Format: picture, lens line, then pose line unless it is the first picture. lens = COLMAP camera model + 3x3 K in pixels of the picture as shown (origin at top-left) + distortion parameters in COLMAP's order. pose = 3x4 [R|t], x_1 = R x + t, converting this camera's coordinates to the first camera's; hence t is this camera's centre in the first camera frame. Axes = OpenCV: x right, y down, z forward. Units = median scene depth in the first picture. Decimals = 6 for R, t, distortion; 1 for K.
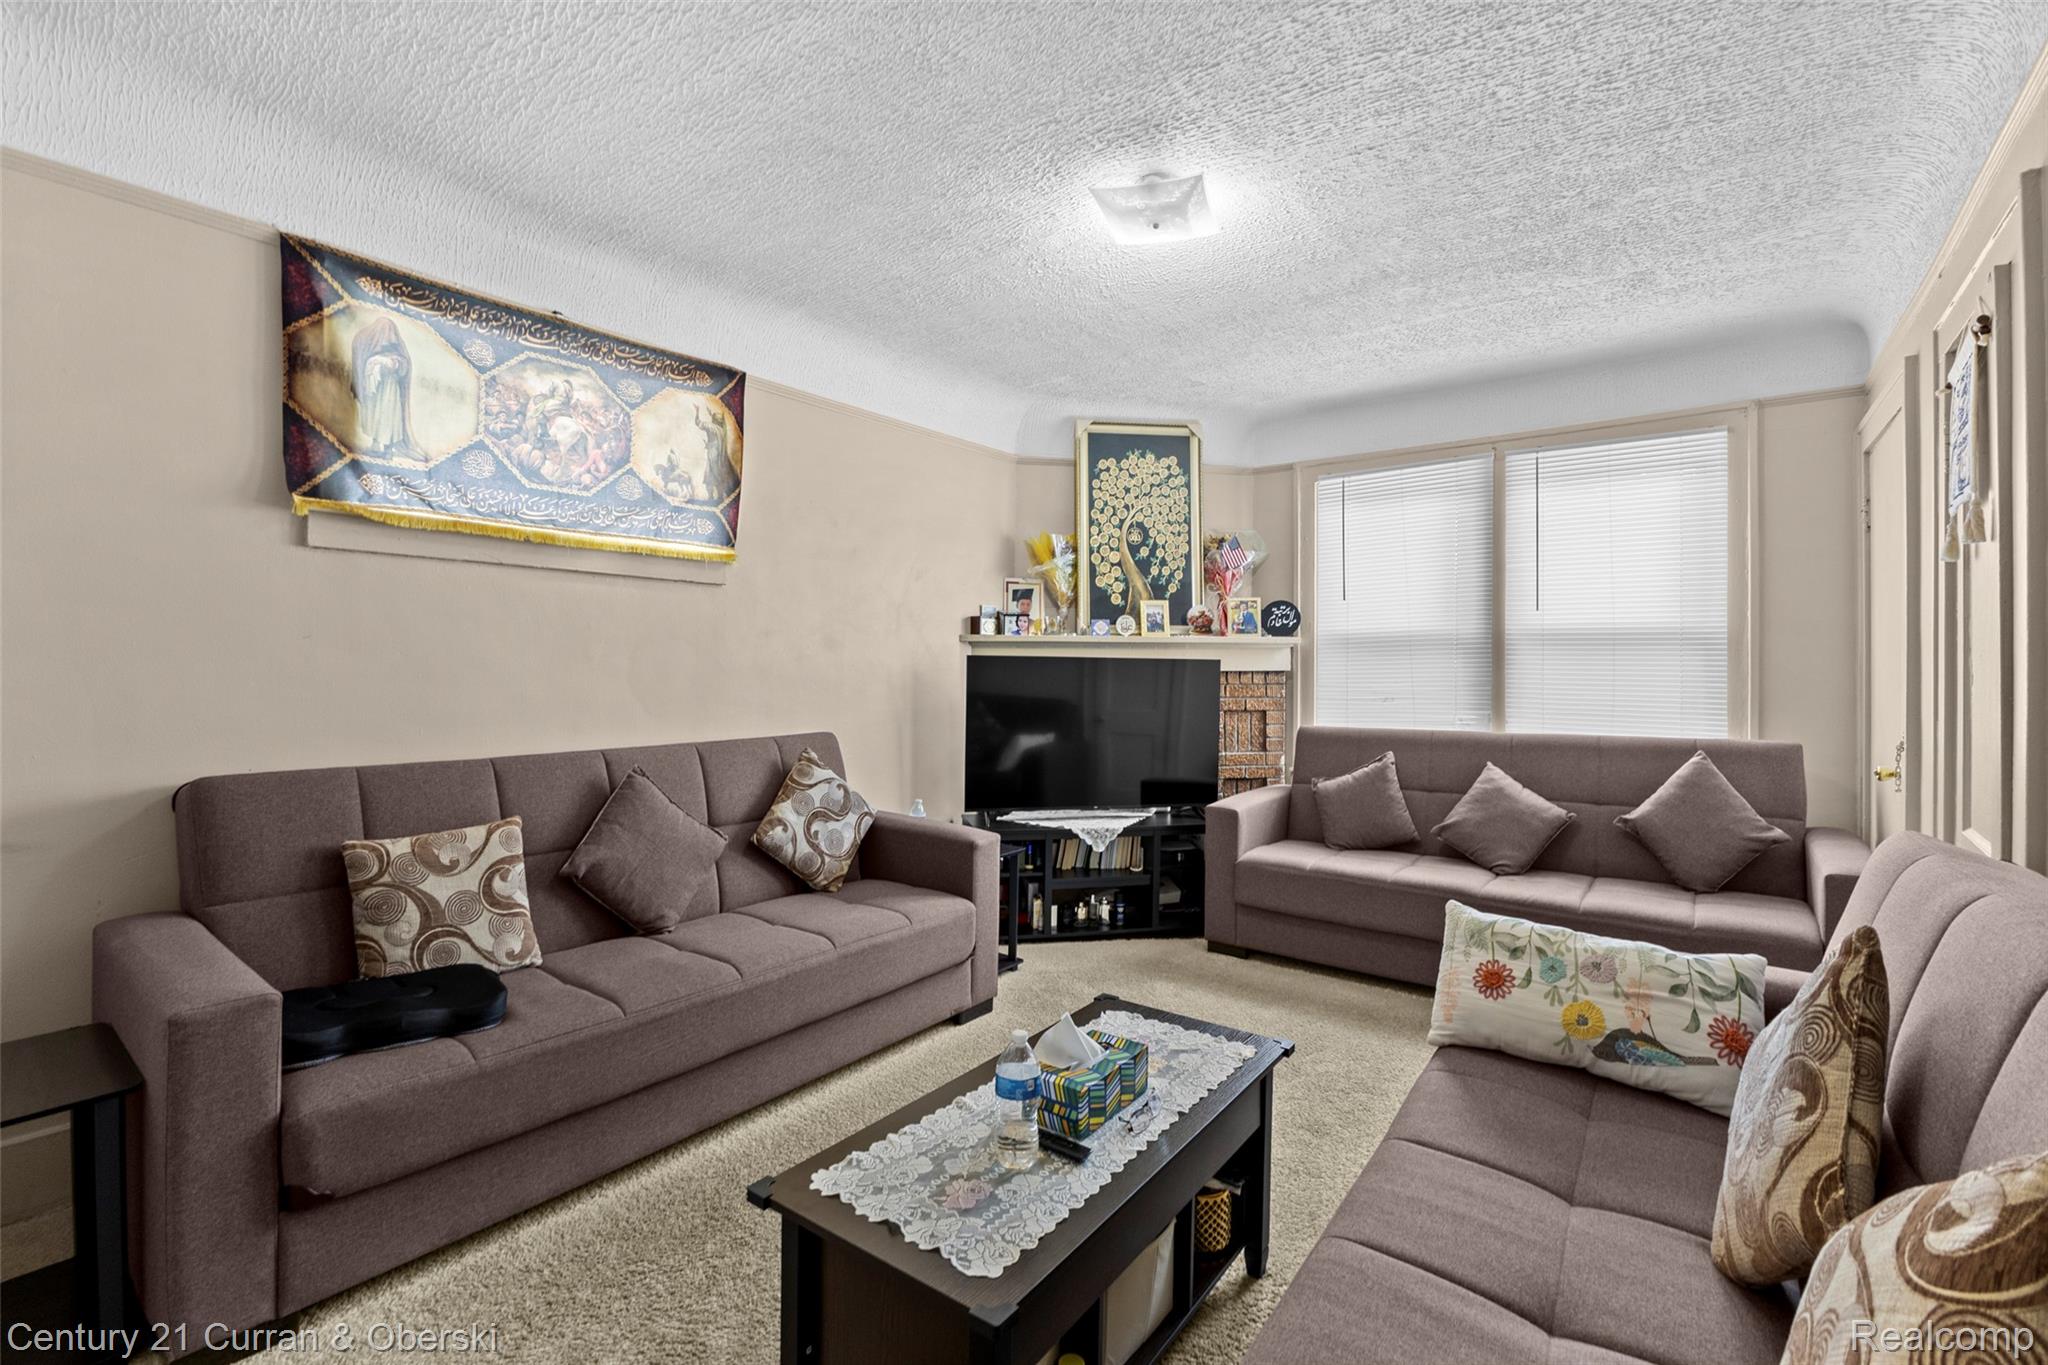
lens RADIAL K [[905.9, 0, 1033.9], [0, 905.9, 667.7], [0, 0, 1]] dist [-0.017817, -0.000081]
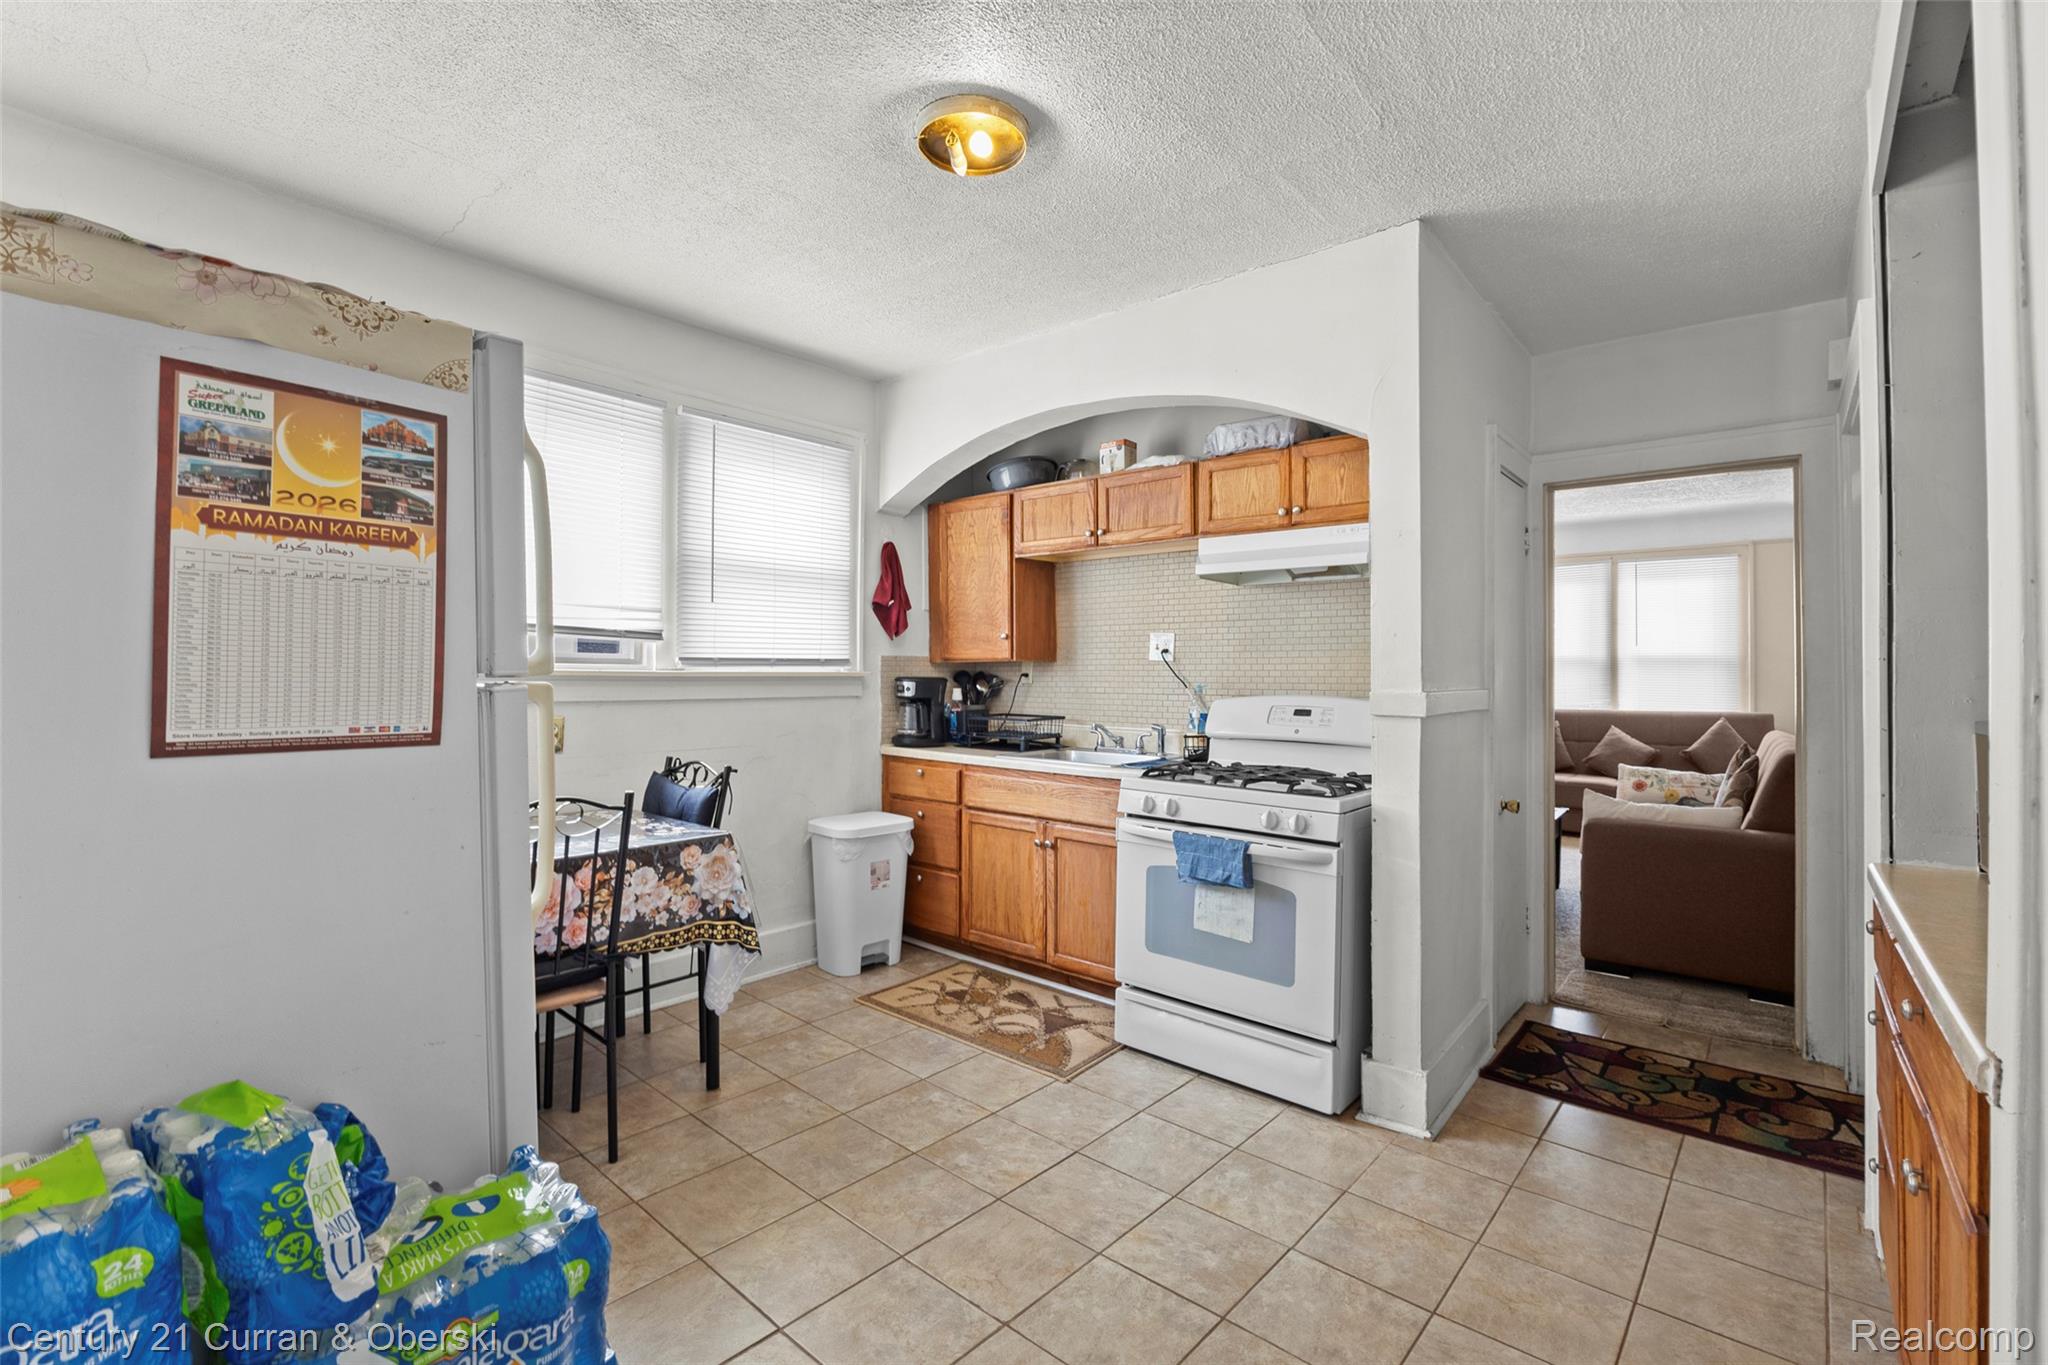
lens RADIAL K [[905.9, 0, 1028.7], [0, 905.9, 670.6], [0, 0, 1]] dist [-0.017817, -0.000081]
pose [[0.998781, -0.005379, -0.049066, -0.661800], [0.005272, 0.999983, -0.002311, -0.014014], [0.049078, 0.002050, 0.998793, -1.003716]]
